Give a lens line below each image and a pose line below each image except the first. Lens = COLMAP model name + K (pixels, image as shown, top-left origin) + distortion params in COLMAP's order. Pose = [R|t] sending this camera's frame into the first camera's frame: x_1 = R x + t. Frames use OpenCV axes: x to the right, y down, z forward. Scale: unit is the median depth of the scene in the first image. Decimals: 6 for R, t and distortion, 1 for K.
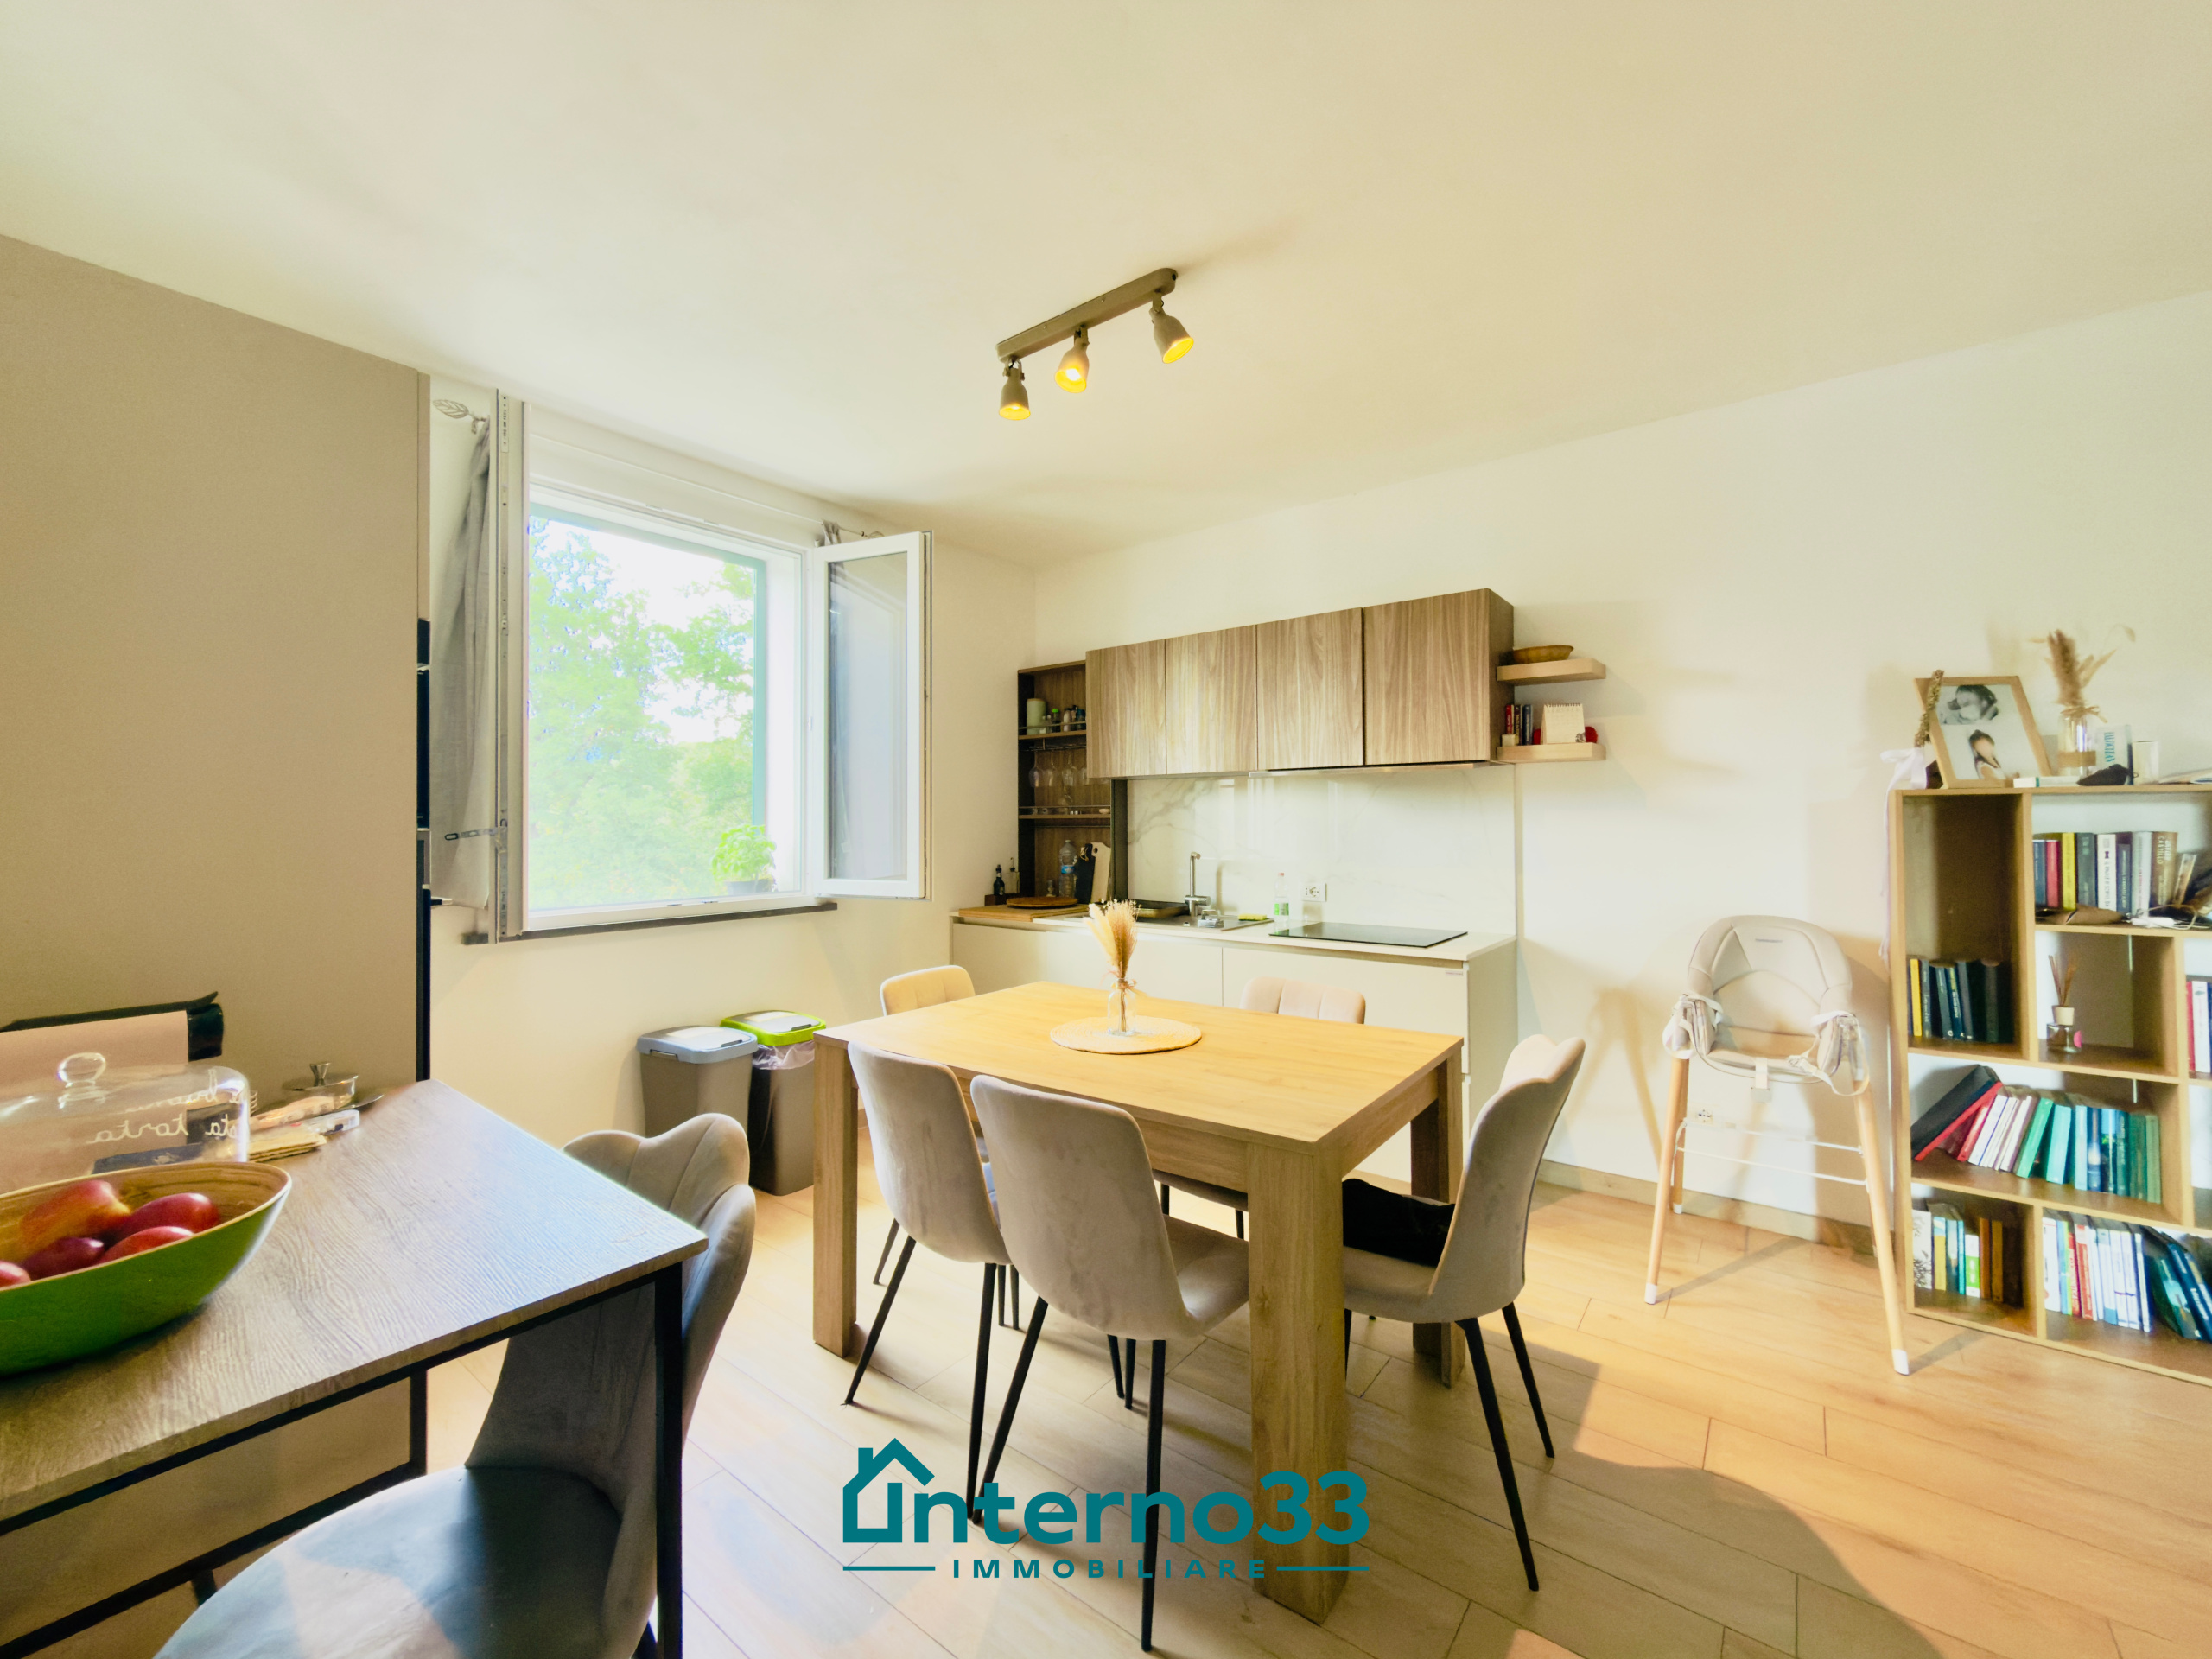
lens RADIAL K [[902.6, 0, 1099.7], [0, 902.6, 808.6], [0, 0, 1]] dist [-0.001650, -0.000041]
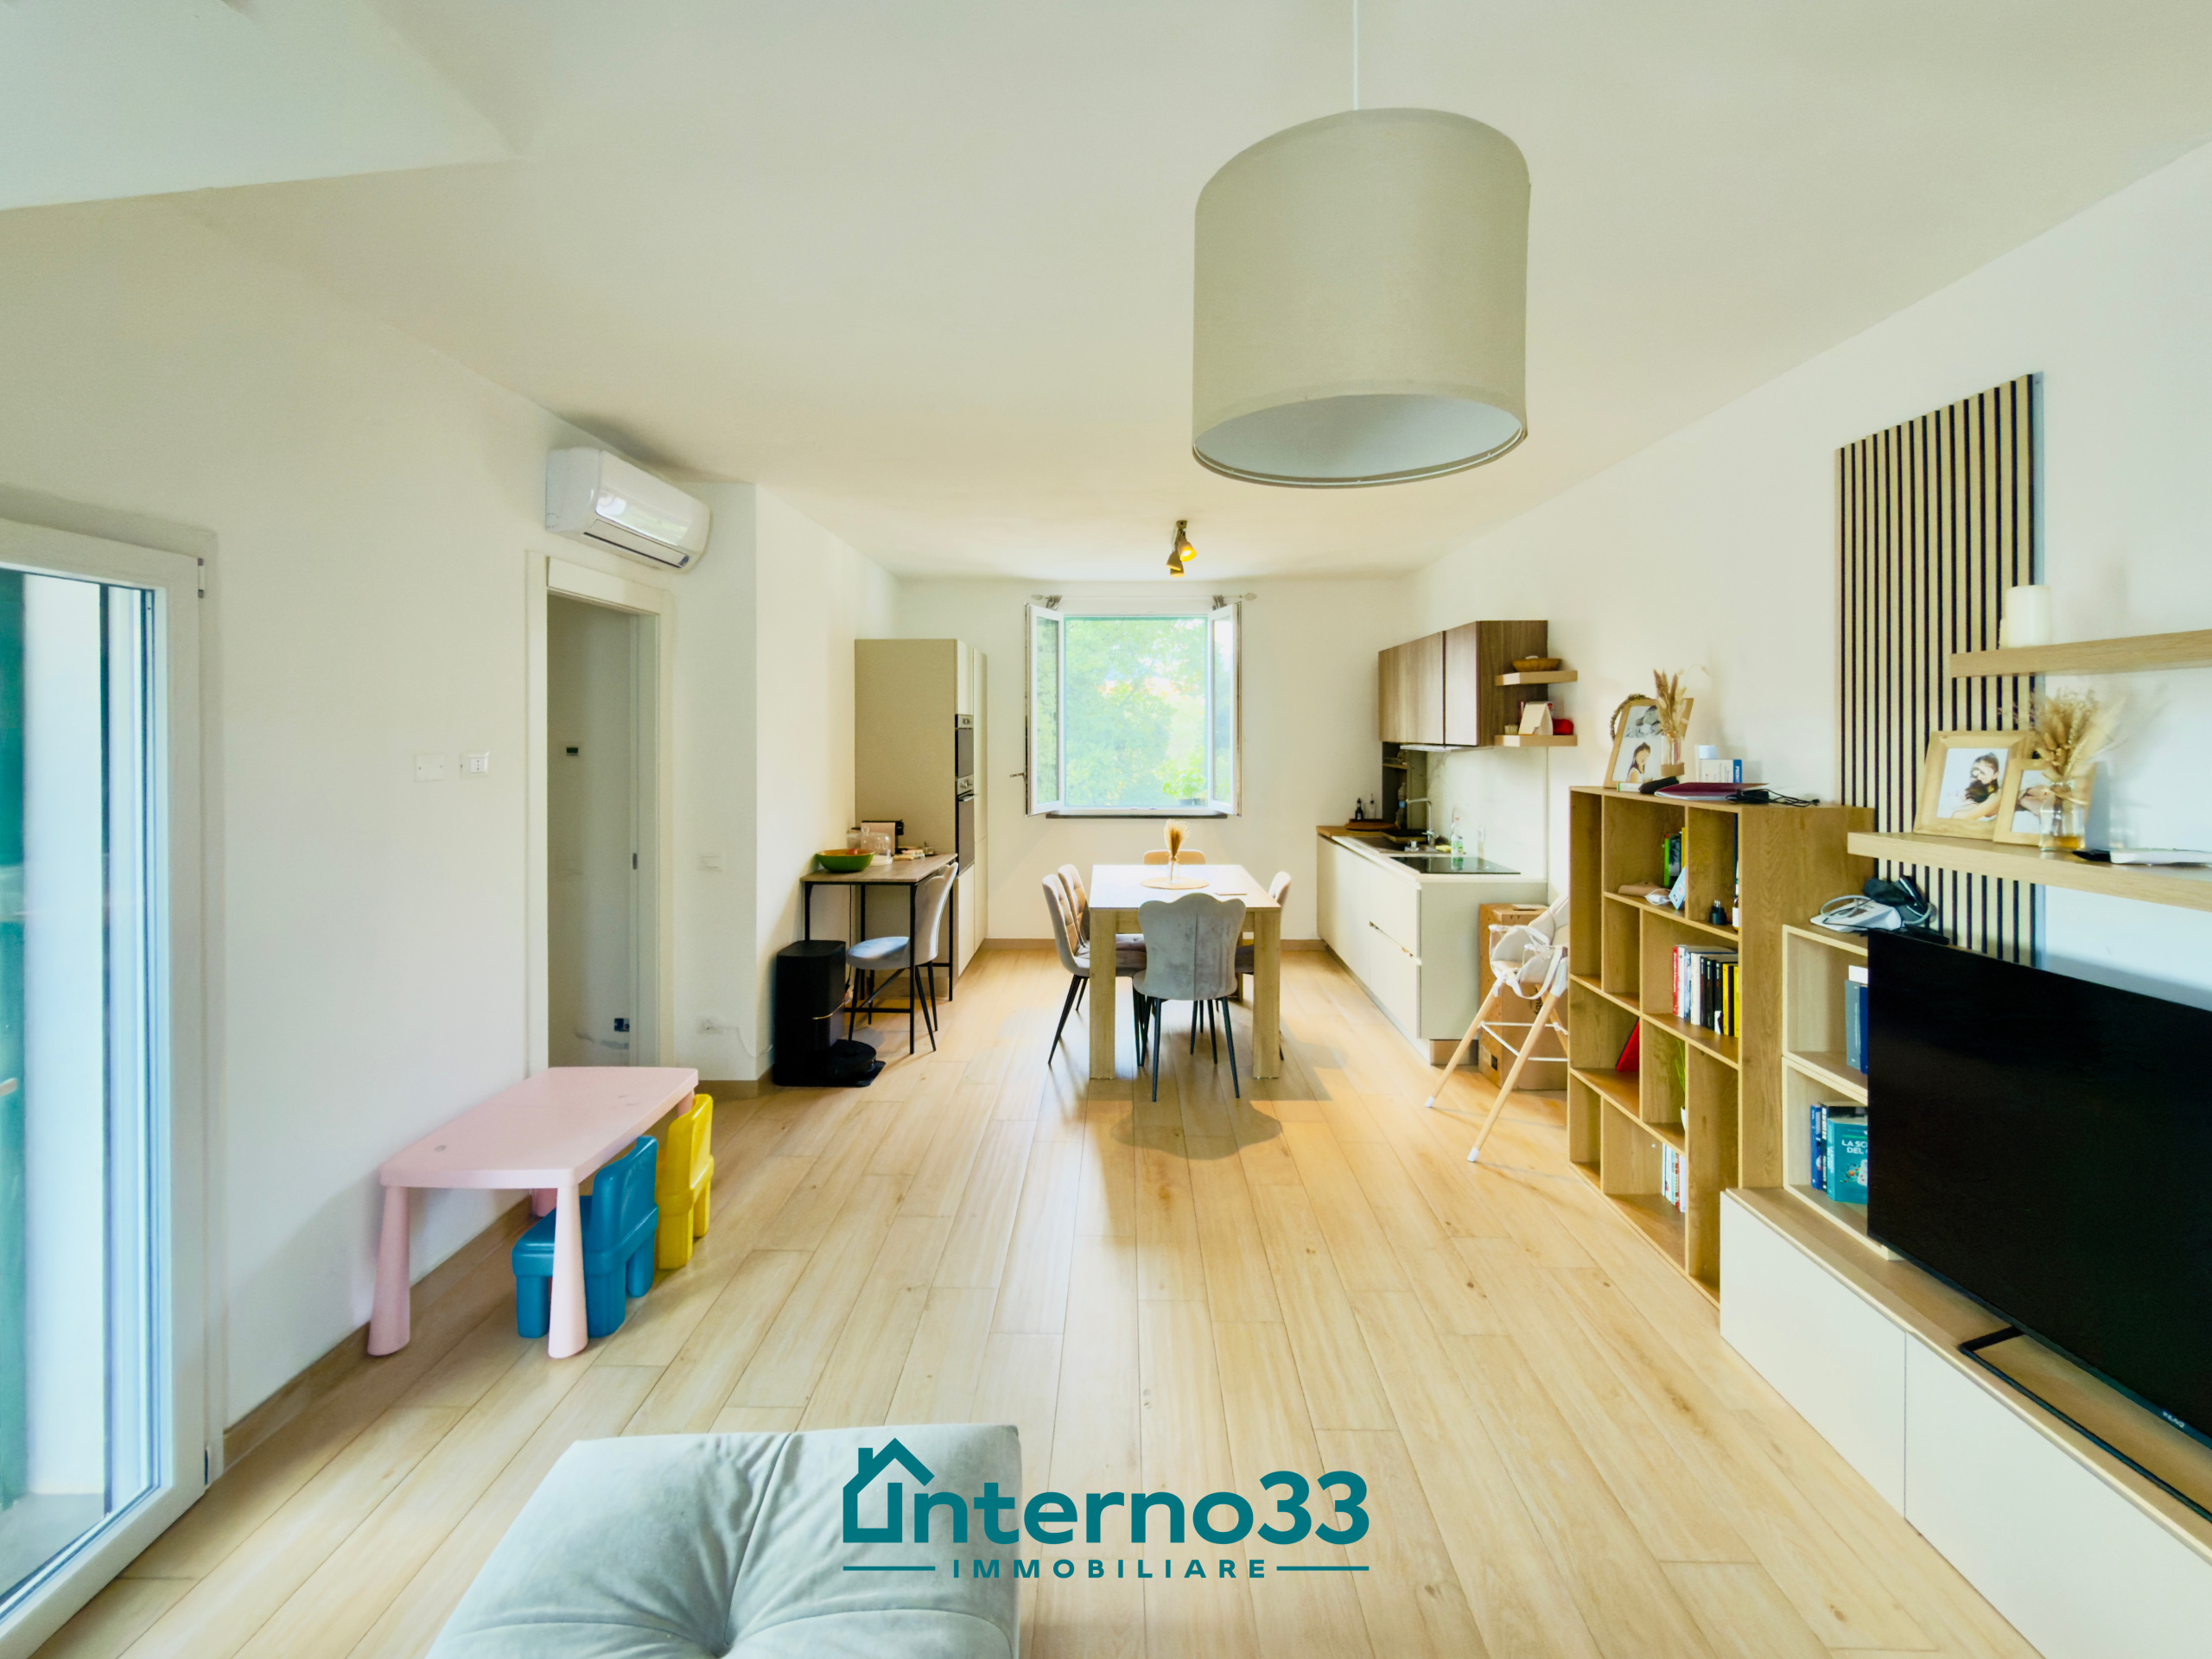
lens RADIAL K [[902.6, 0, 1078.3], [0, 902.6, 716.1], [0, 0, 1]] dist [-0.001650, -0.000041]
pose [[0.594663, -0.012460, -0.803878, 1.404870], [0.011136, 0.999912, -0.007261, -0.113661], [0.803898, -0.004635, 0.594749, -0.384167]]
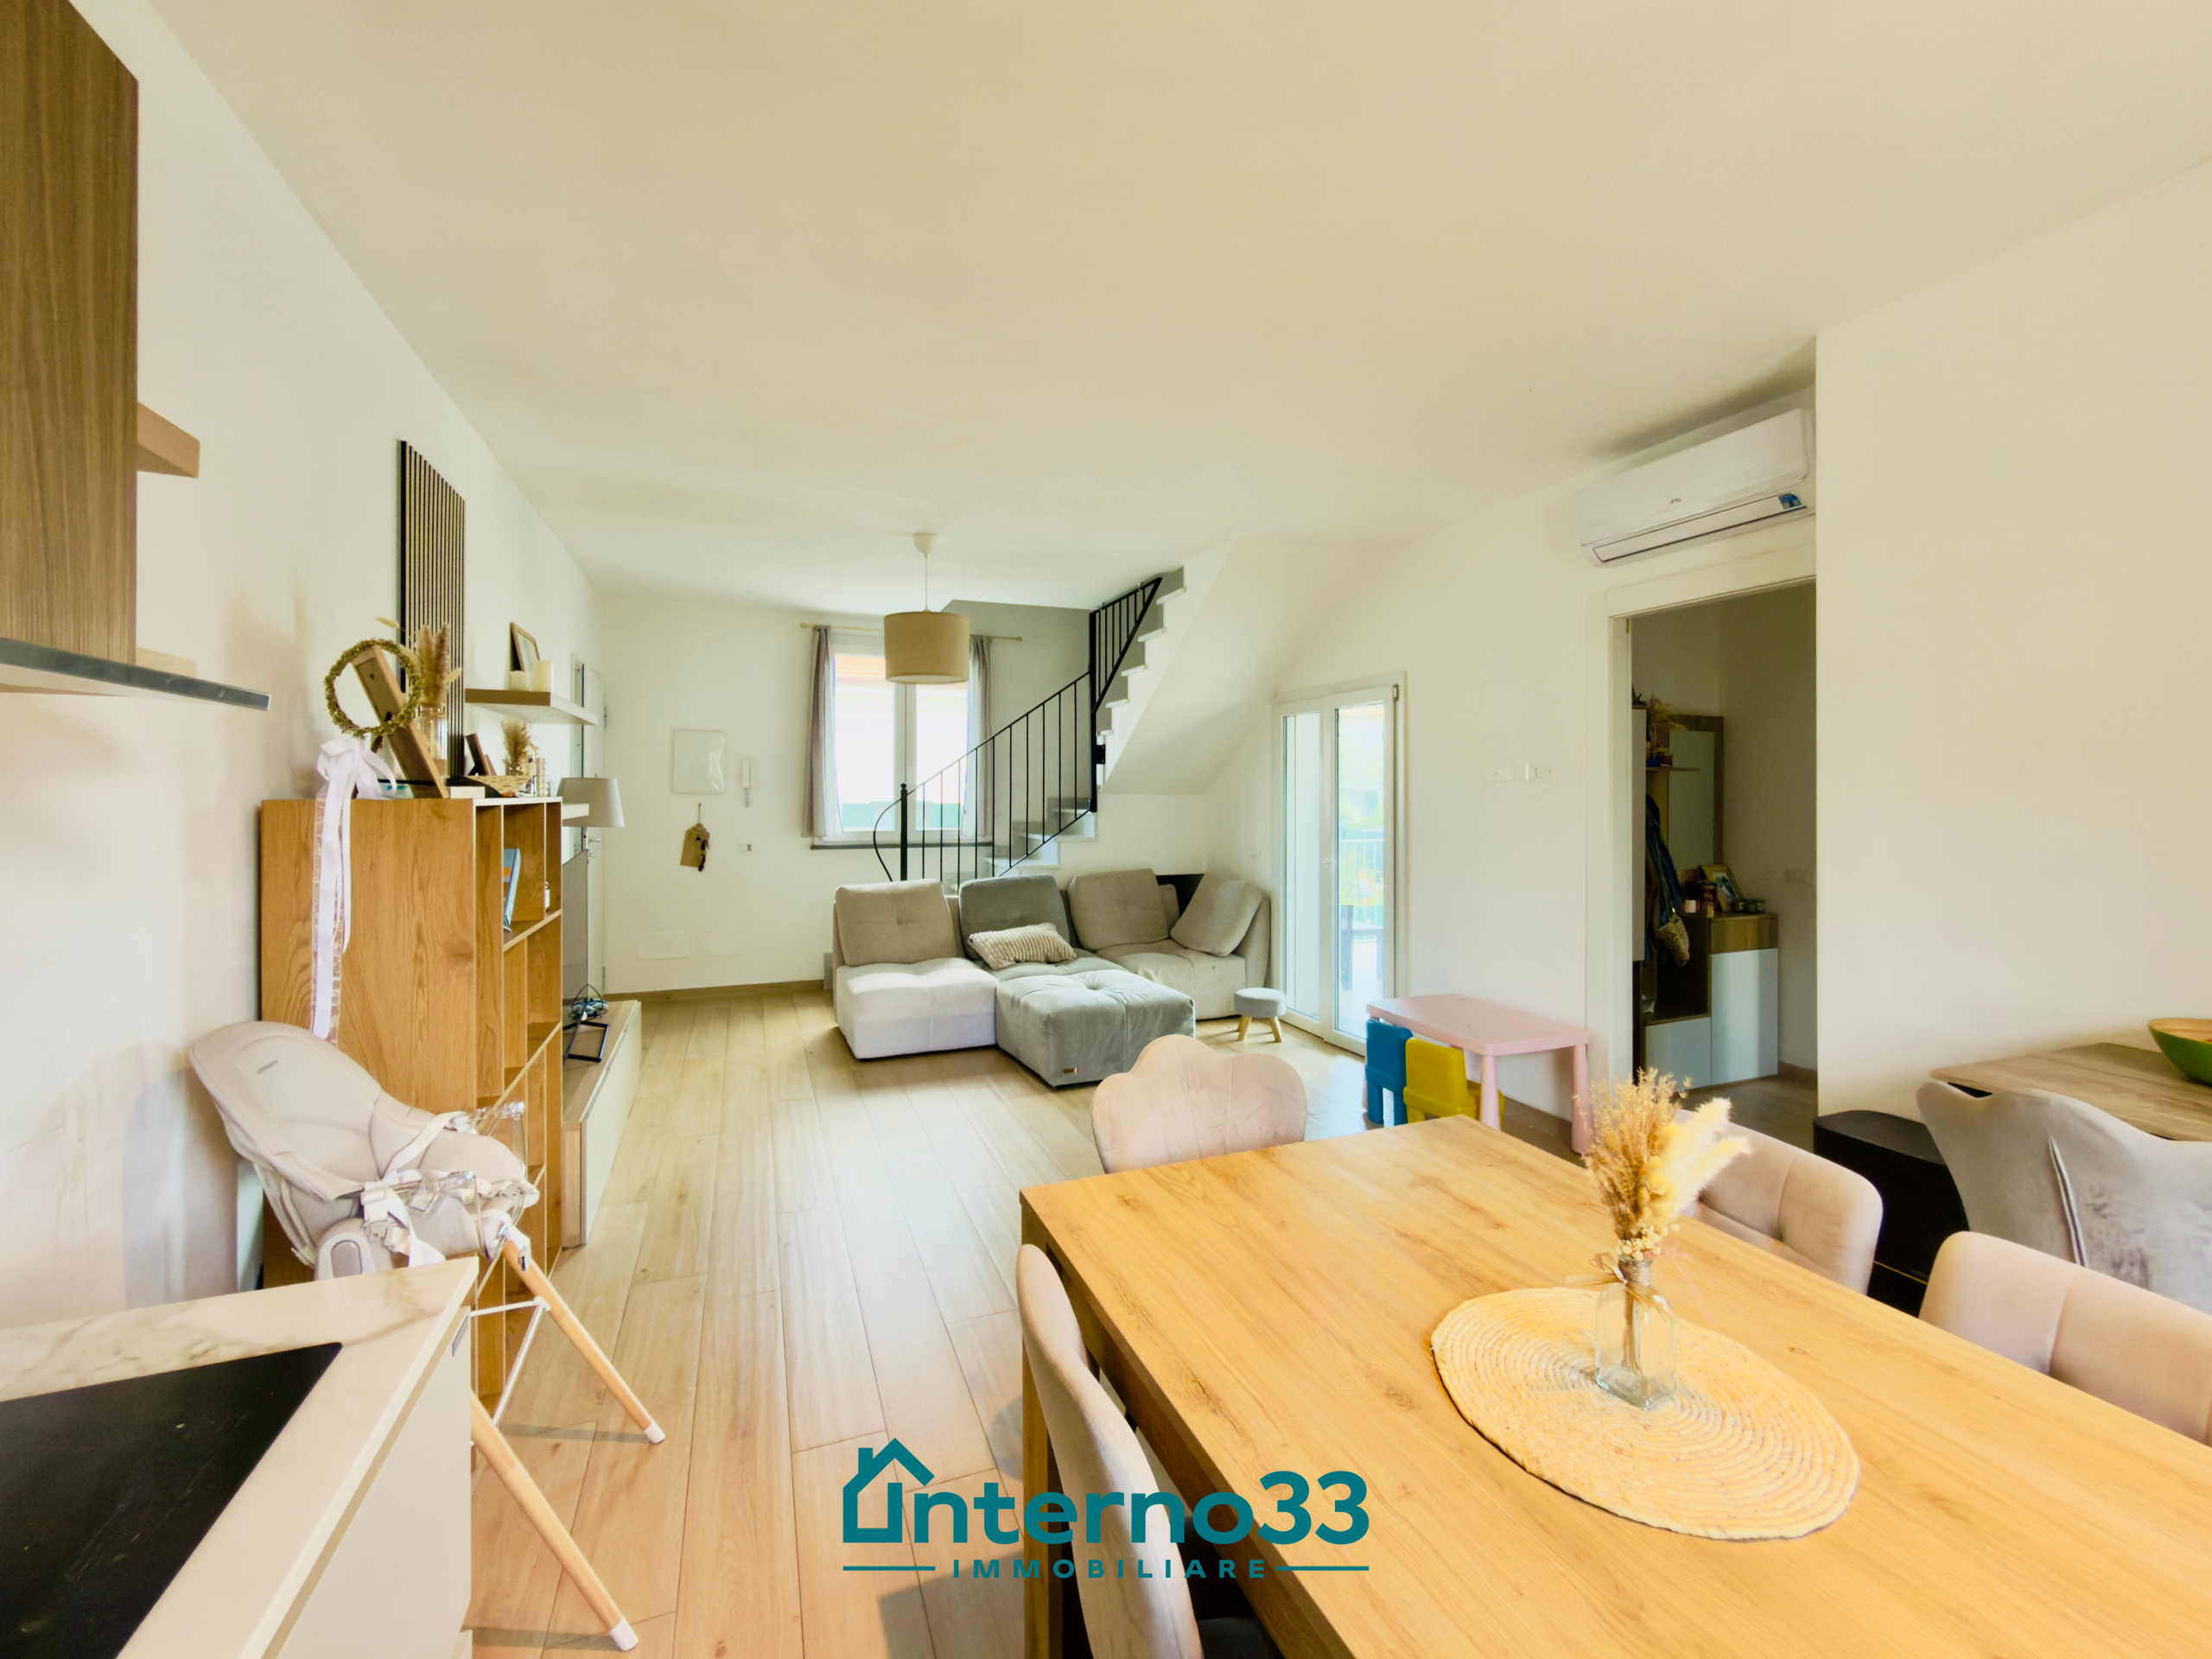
lens RADIAL K [[902.6, 0, 1100.8], [0, 902.6, 790.4], [0, 0, 1]] dist [-0.001650, -0.000041]
pose [[-0.858288, 0.008328, 0.513101, 0.030651], [-0.001183, 0.999834, -0.018207, -0.013104], [-0.513167, -0.016234, -0.858135, 1.242059]]
